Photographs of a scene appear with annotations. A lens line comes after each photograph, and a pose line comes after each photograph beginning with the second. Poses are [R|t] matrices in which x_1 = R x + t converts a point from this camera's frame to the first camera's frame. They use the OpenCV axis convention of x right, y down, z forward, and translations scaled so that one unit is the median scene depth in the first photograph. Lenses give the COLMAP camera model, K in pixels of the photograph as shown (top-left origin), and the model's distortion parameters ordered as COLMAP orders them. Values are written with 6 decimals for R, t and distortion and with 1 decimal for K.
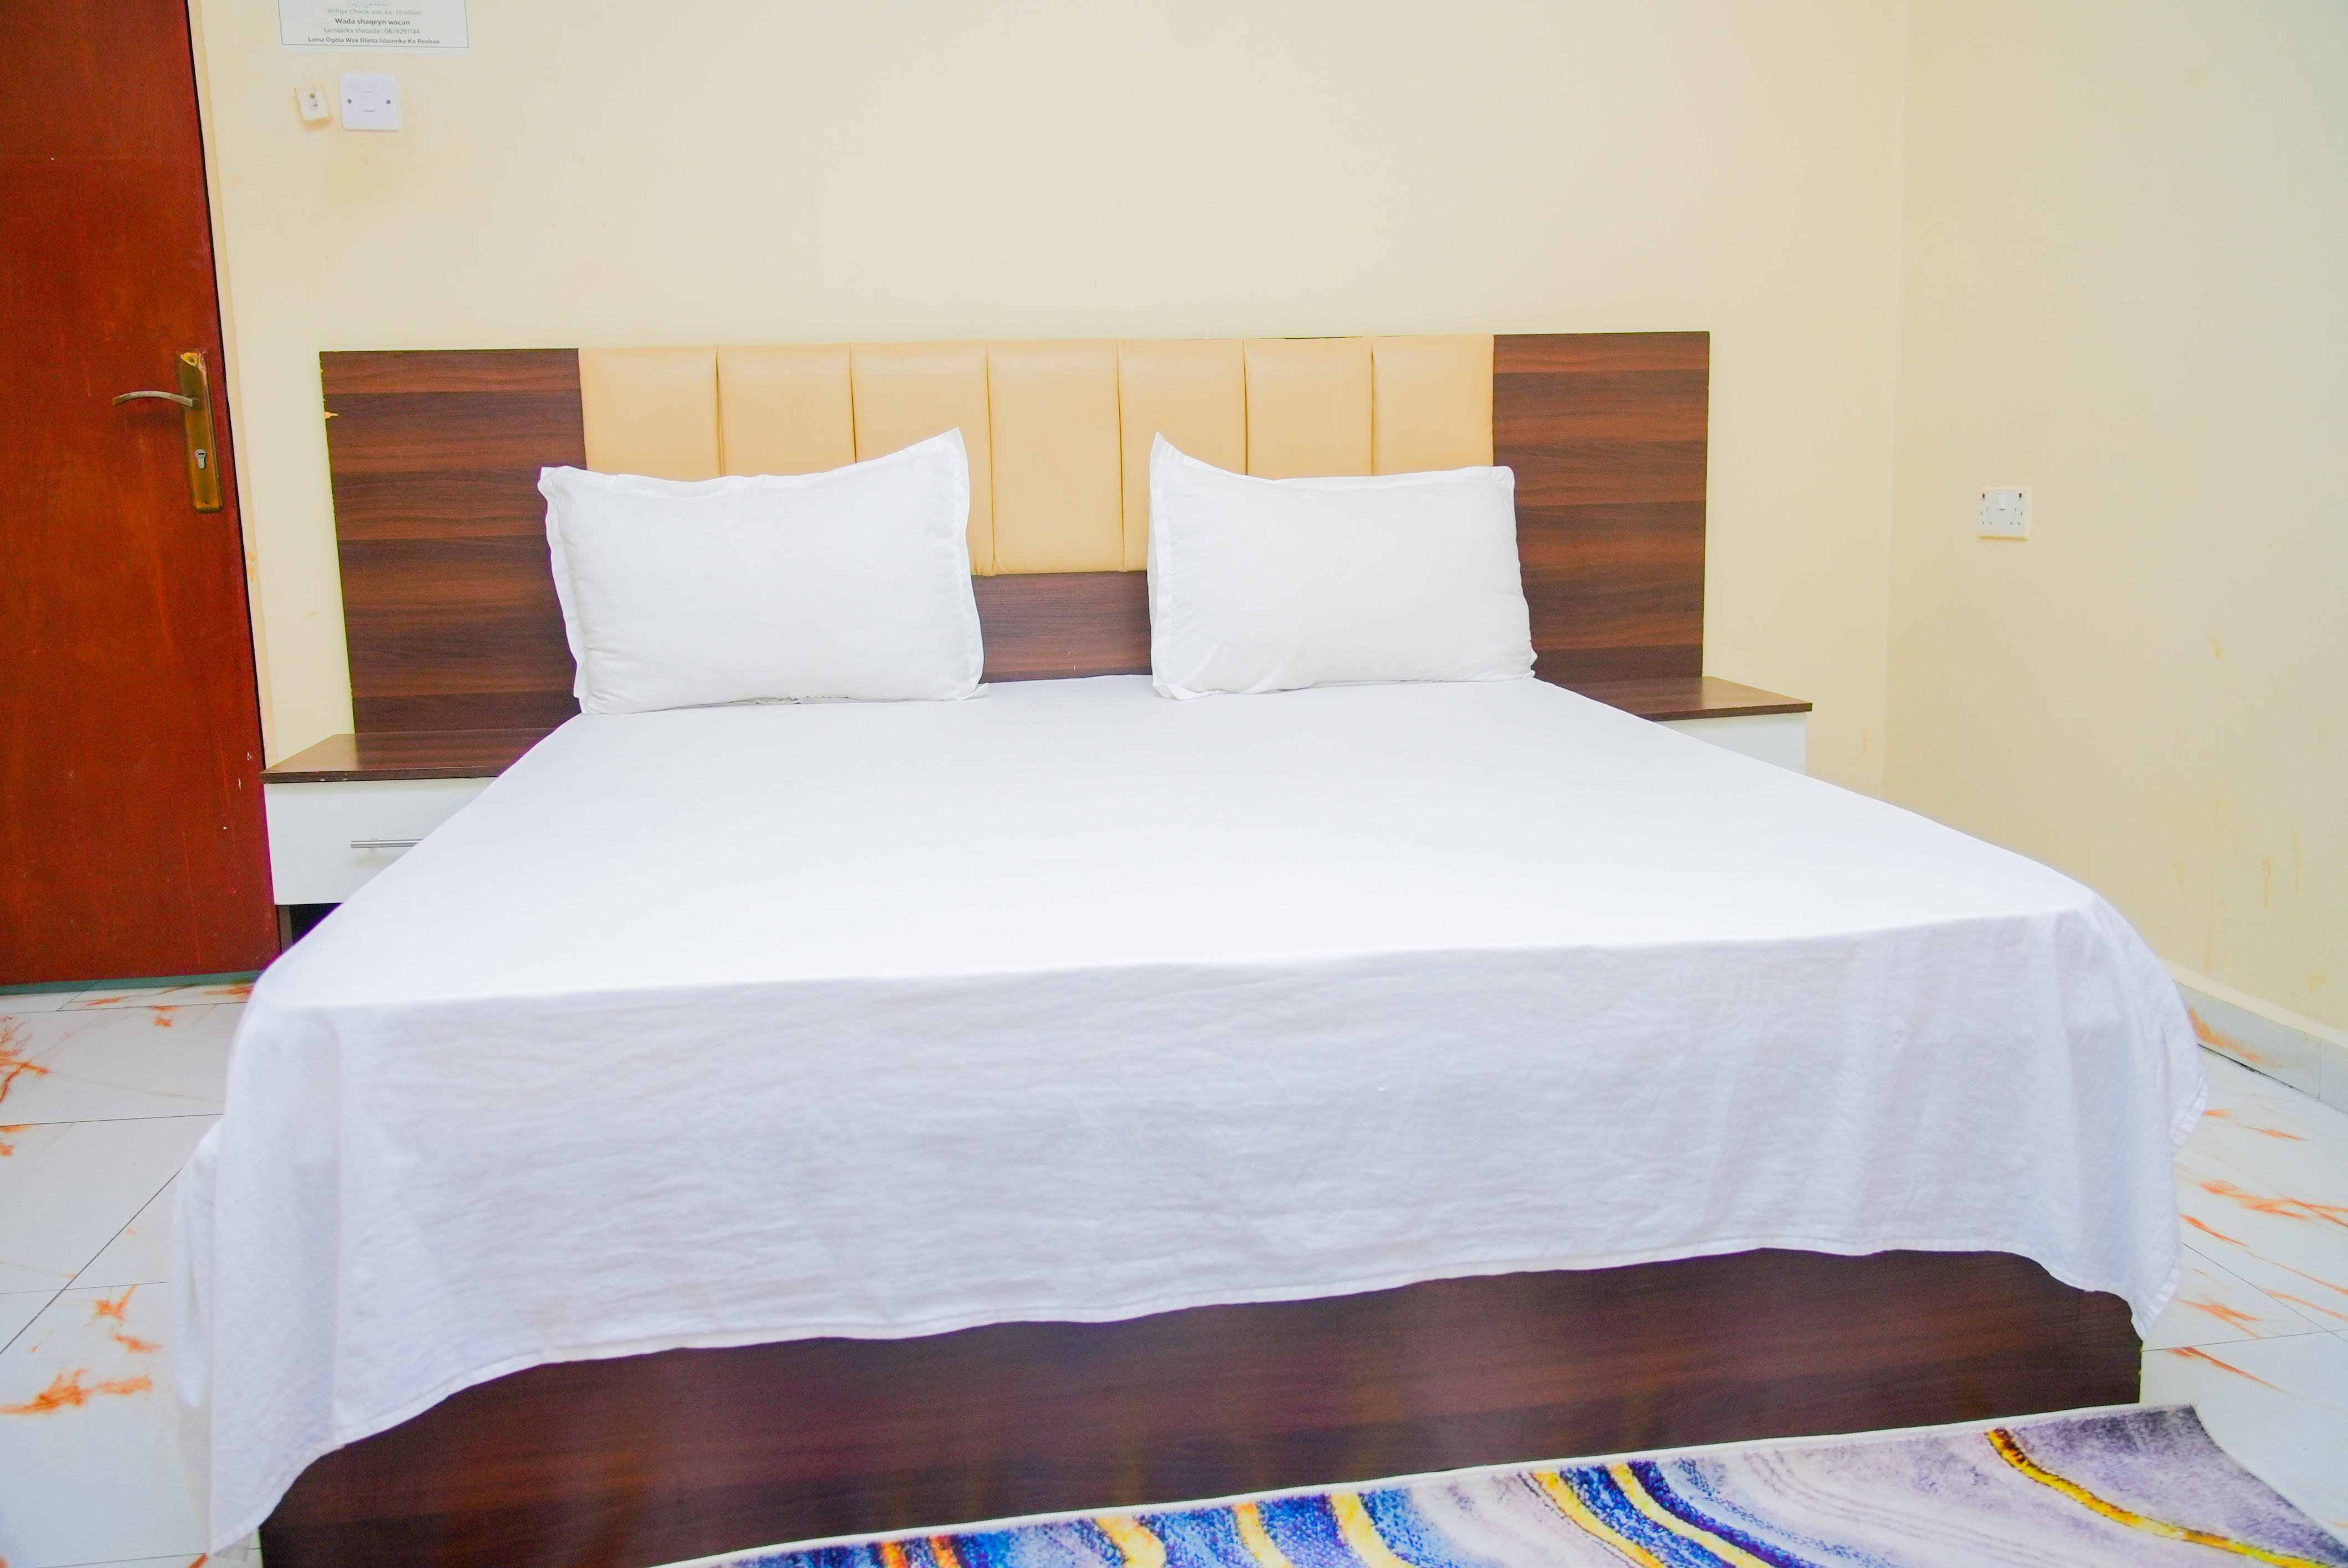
lens RADIAL K [[1932.5, 0, 1174.0], [0, 1932.5, 784.0], [0, 0, 1]] dist [-0.001696, -0.000617]
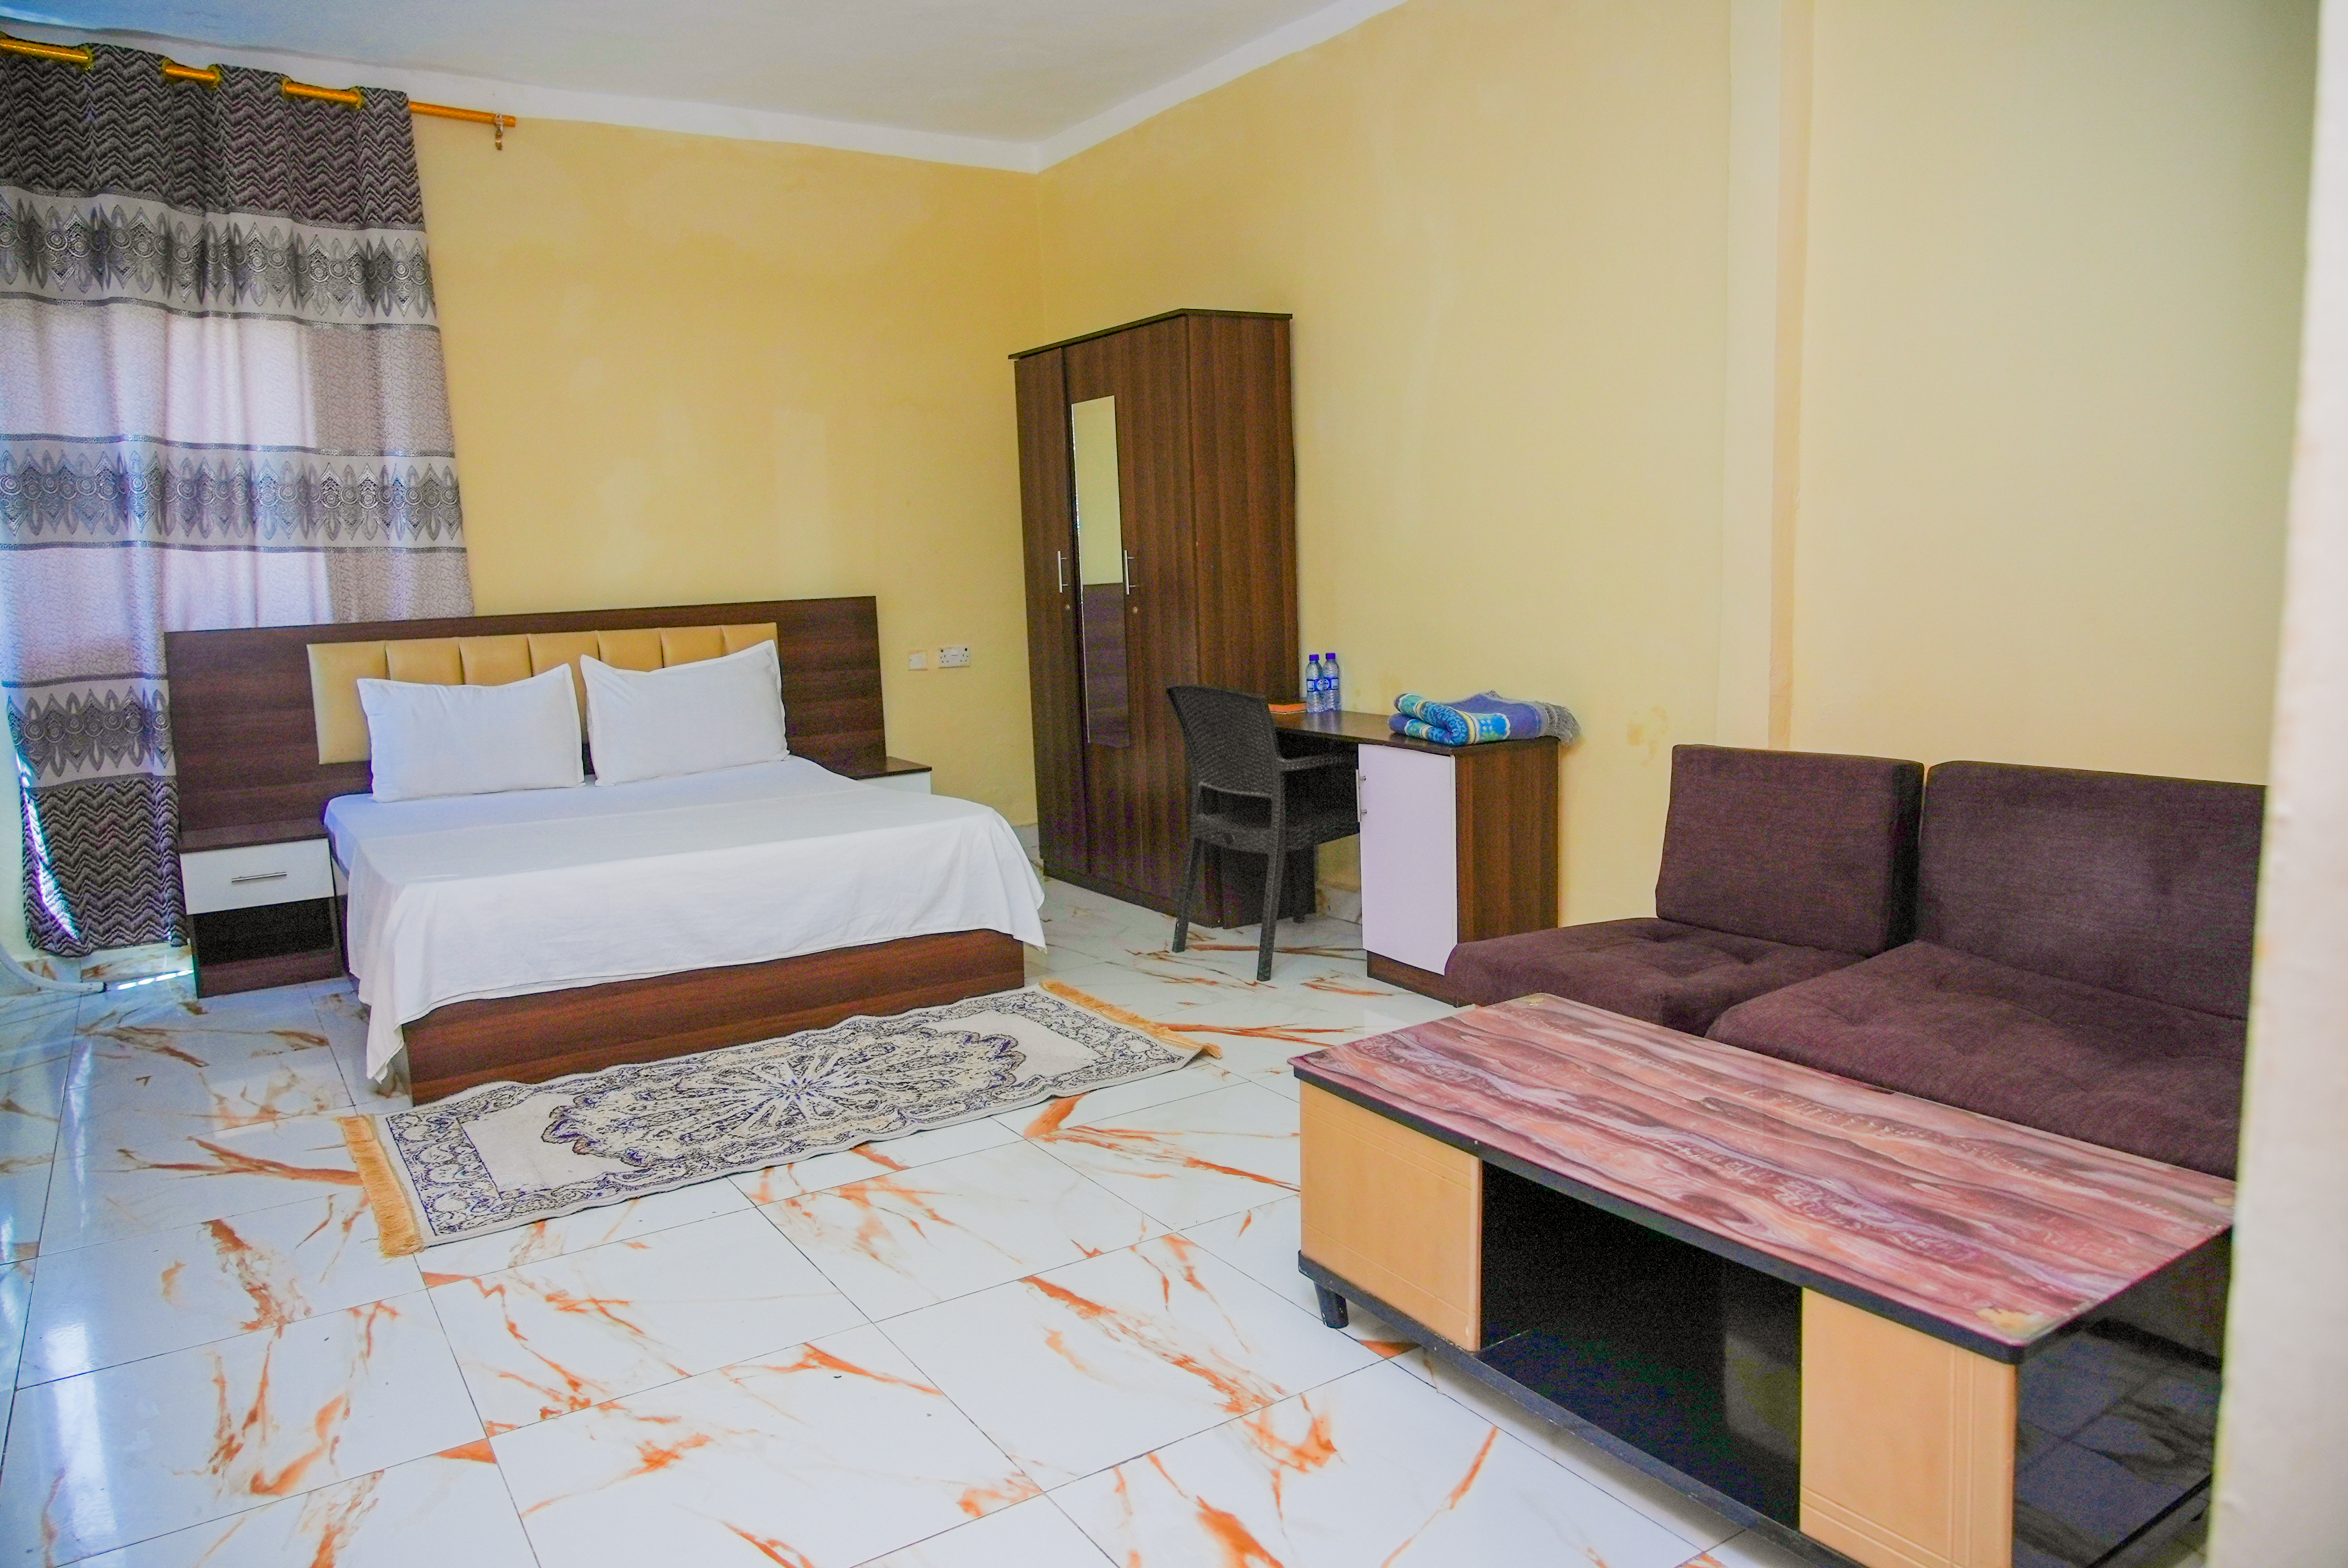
lens RADIAL K [[1551.2, 0, 1174.0], [0, 1551.2, 784.0], [0, 0, 1]] dist [-0.005223, -0.000629]
pose [[0.905370, -0.090752, 0.414811, -0.165546], [0.103741, 0.994565, -0.008836, 0.025028], [-0.411755, 0.051033, 0.909864, -0.732488]]
